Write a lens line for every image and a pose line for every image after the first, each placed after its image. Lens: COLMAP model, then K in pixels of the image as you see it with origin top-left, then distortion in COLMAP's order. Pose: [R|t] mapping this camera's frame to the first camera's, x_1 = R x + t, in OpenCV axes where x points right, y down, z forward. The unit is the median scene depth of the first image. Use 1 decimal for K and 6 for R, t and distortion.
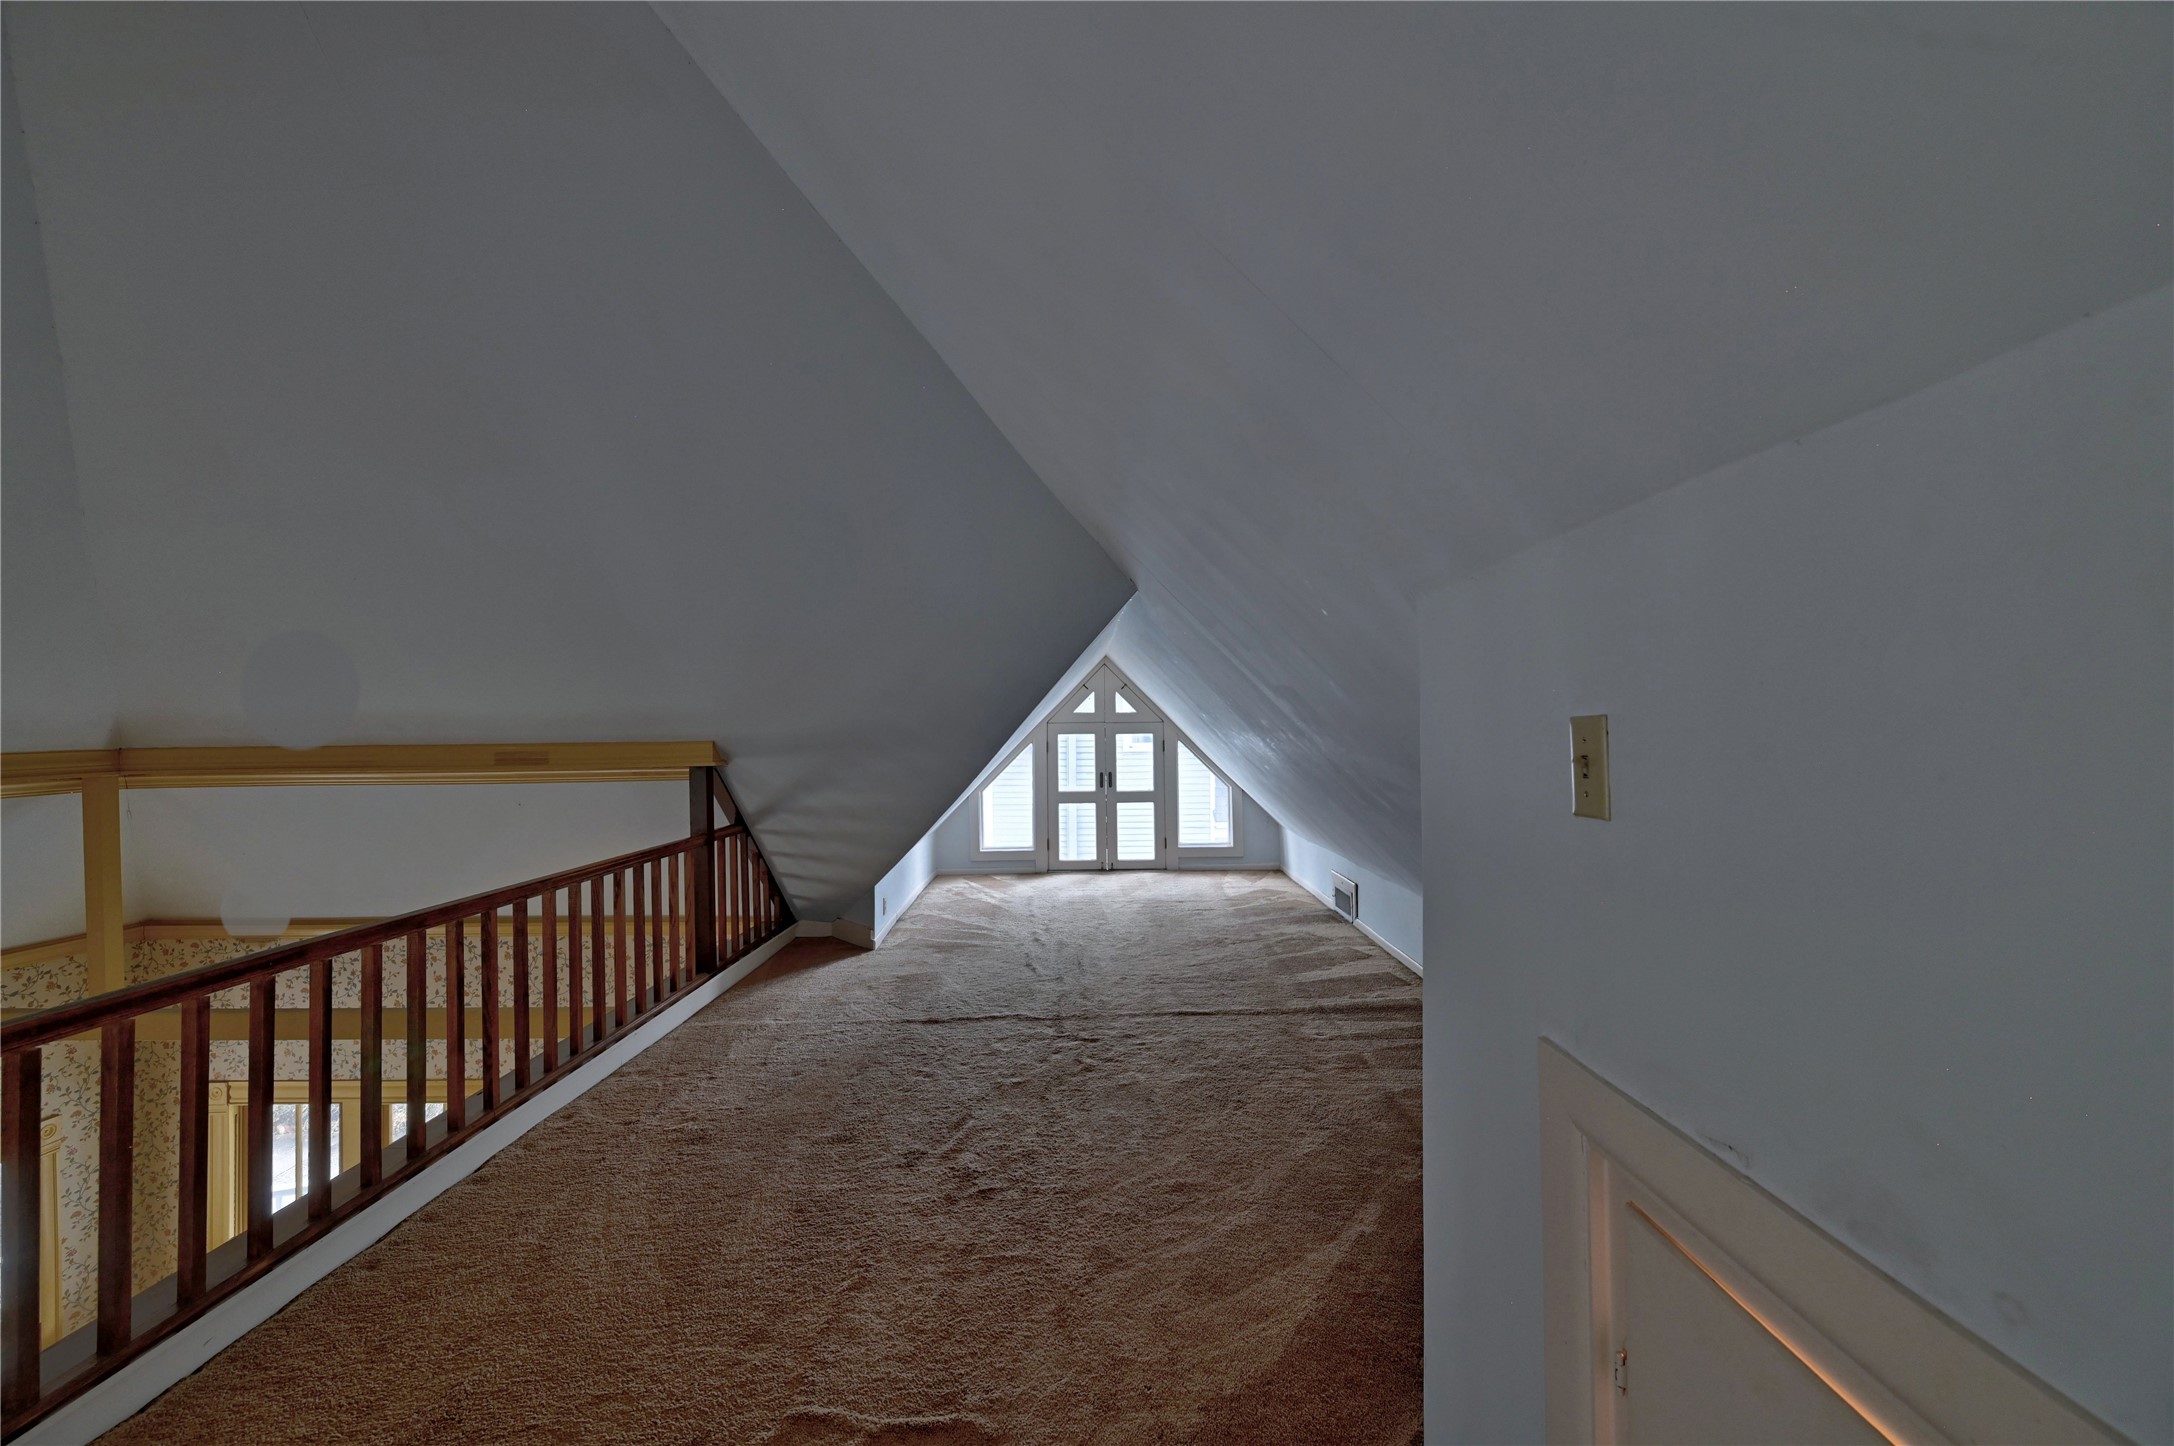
lens RADIAL K [[850.3, 0, 1092.7], [0, 850.3, 720.9], [0, 0, 1]] dist [-0.003405, 0.000580]
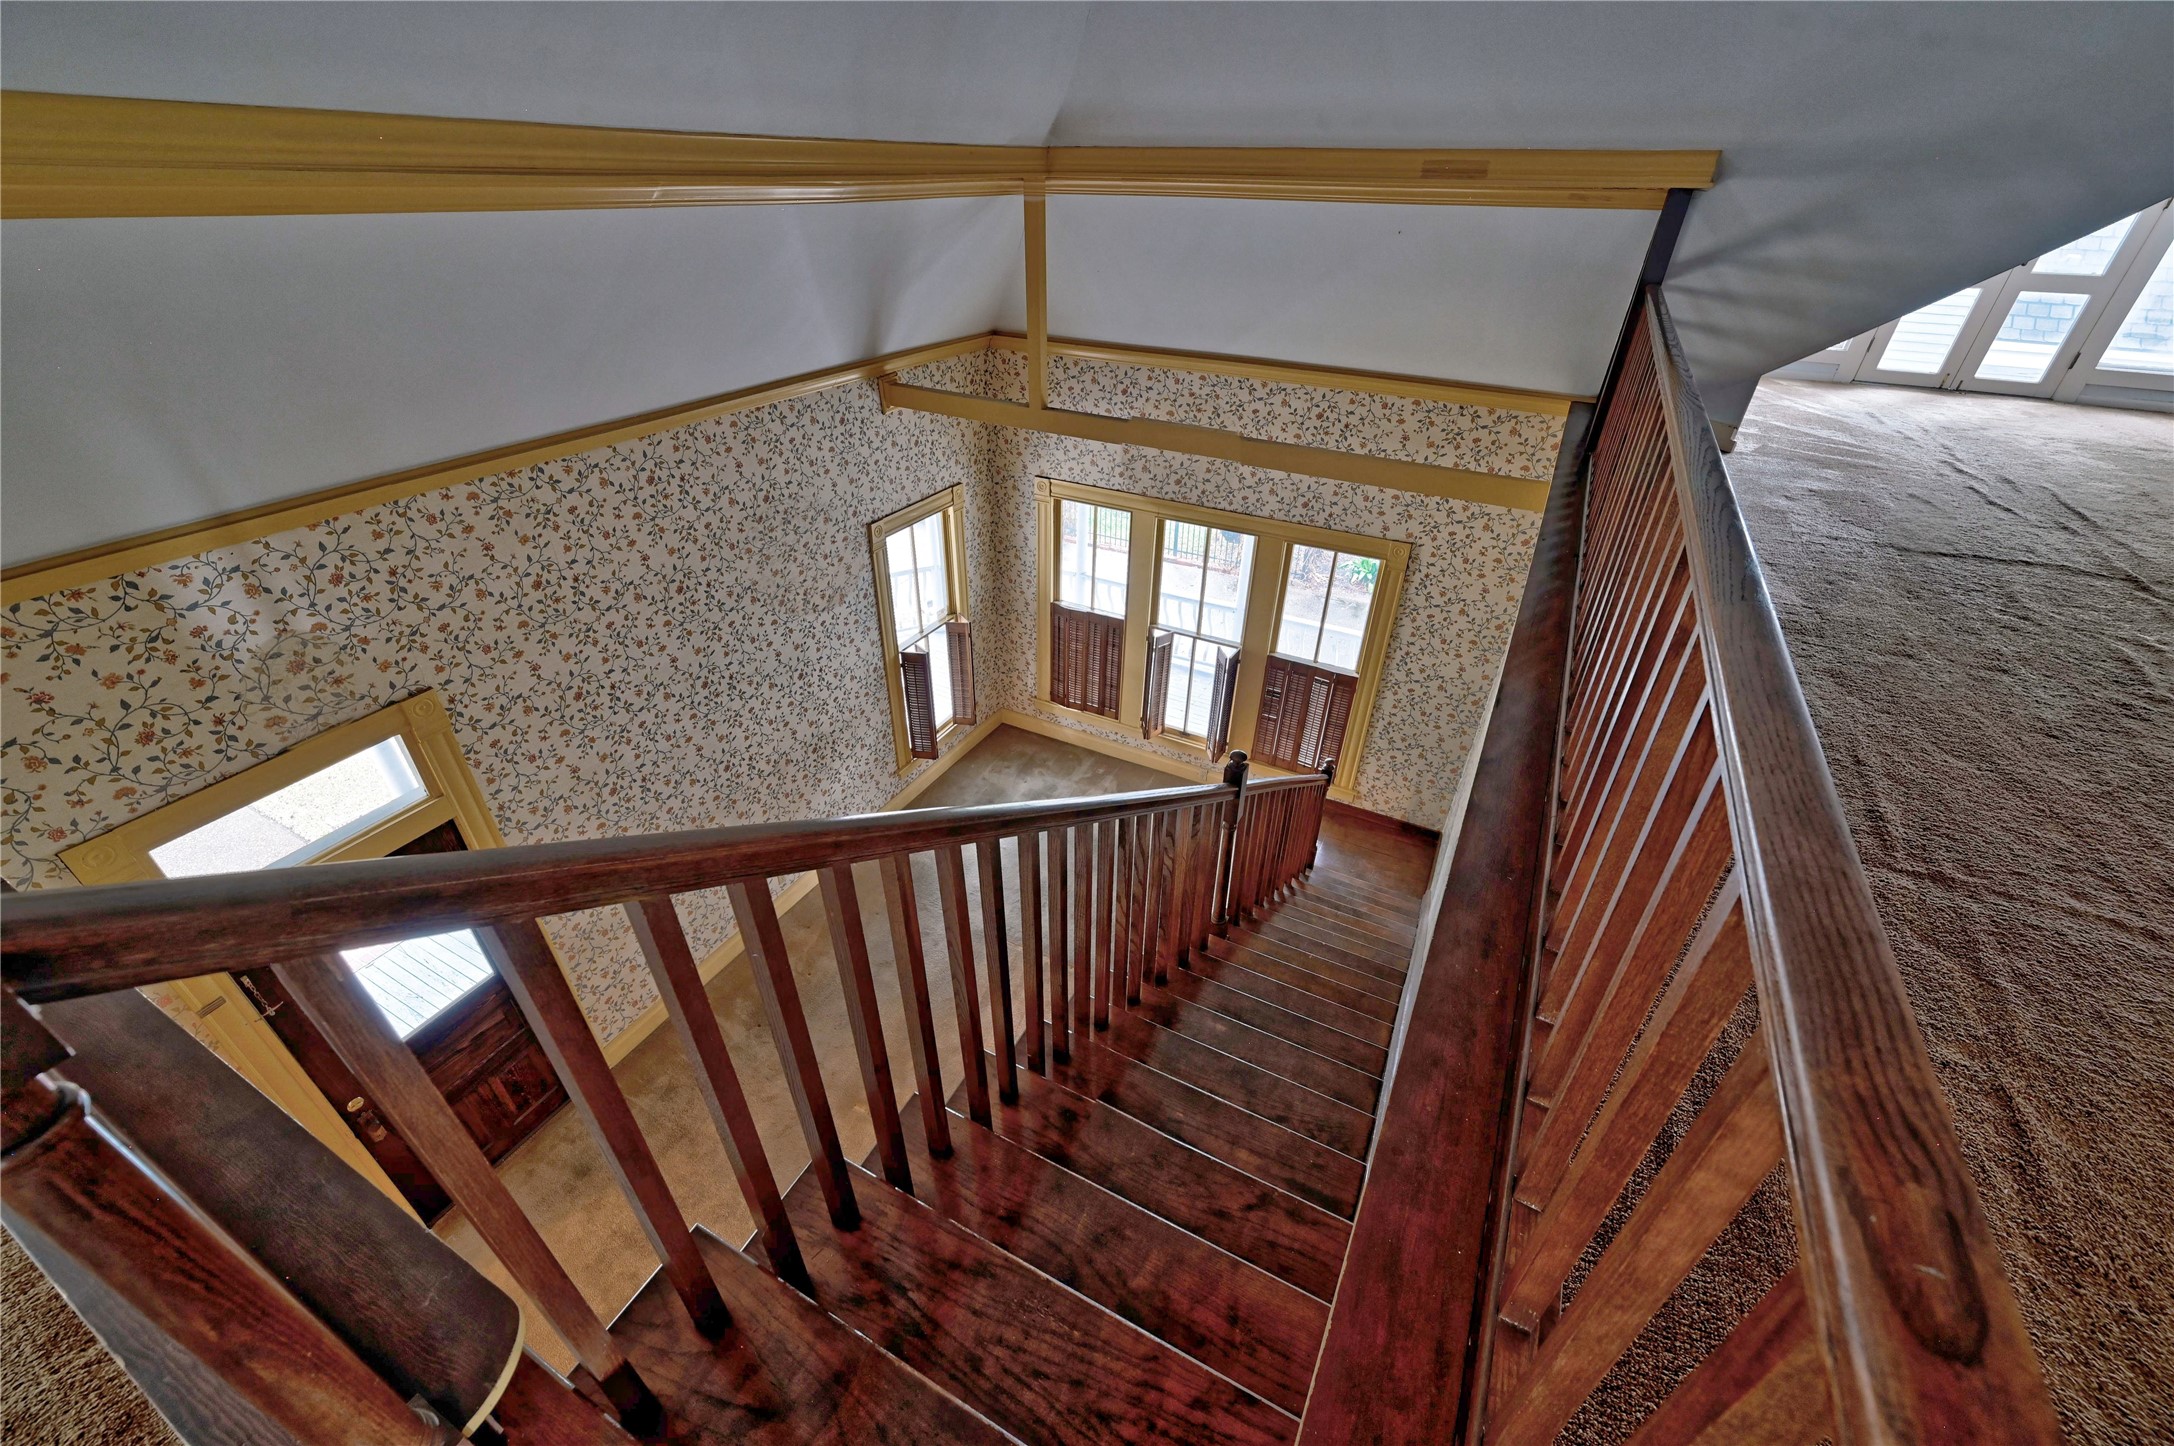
lens RADIAL K [[850.3, 0, 1086.1], [0, 850.3, 731.7], [0, 0, 1]] dist [-0.003405, 0.000580]
pose [[0.882971, 0.279735, -0.376976, -0.430268], [-0.023241, 0.828119, 0.560071, 0.035772], [0.468852, -0.485765, 0.737706, -0.083365]]
